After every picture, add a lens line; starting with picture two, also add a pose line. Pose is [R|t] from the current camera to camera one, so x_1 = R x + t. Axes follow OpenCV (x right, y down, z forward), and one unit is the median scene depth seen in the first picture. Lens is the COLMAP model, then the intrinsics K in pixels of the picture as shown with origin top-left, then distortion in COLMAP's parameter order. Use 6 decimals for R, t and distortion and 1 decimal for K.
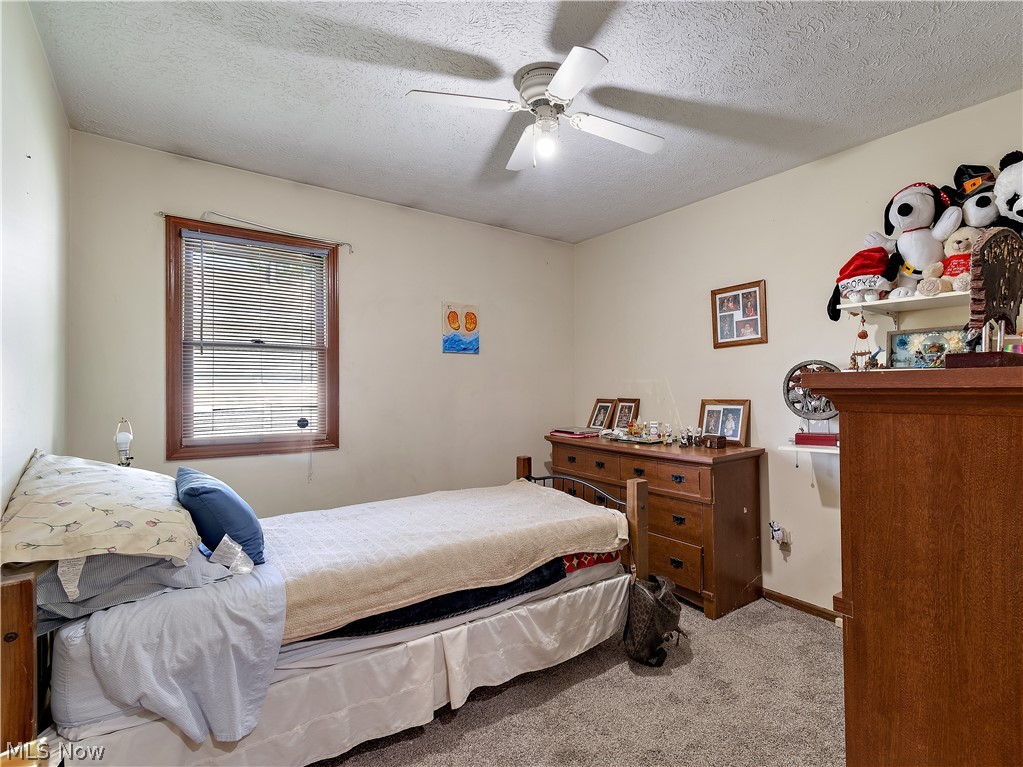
lens RADIAL K [[508.7, 0, 552.8], [0, 508.7, 383.7], [0, 0, 1]] dist [0.000615, 0.000620]
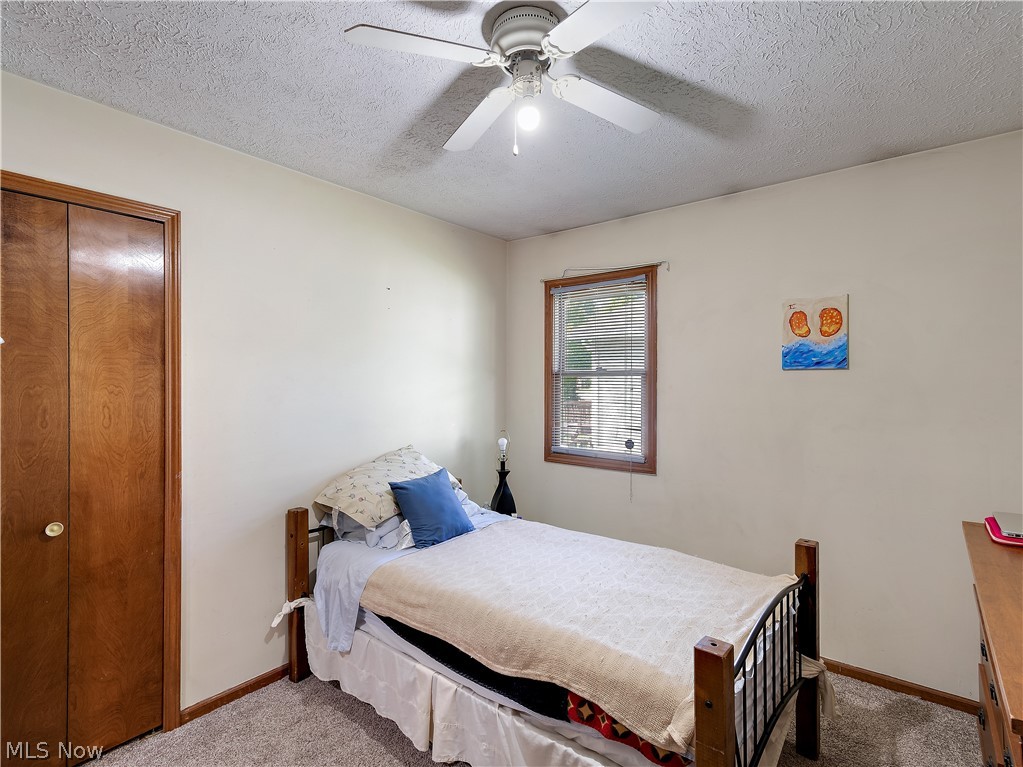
lens RADIAL K [[508.7, 0, 552.8], [0, 508.7, 383.7], [0, 0, 1]] dist [0.000615, 0.000620]
pose [[0.257084, 0.004392, -0.966379, 0.555183], [0.003352, 0.999980, 0.005437, -0.062884], [0.966383, -0.004637, 0.257064, 0.663168]]
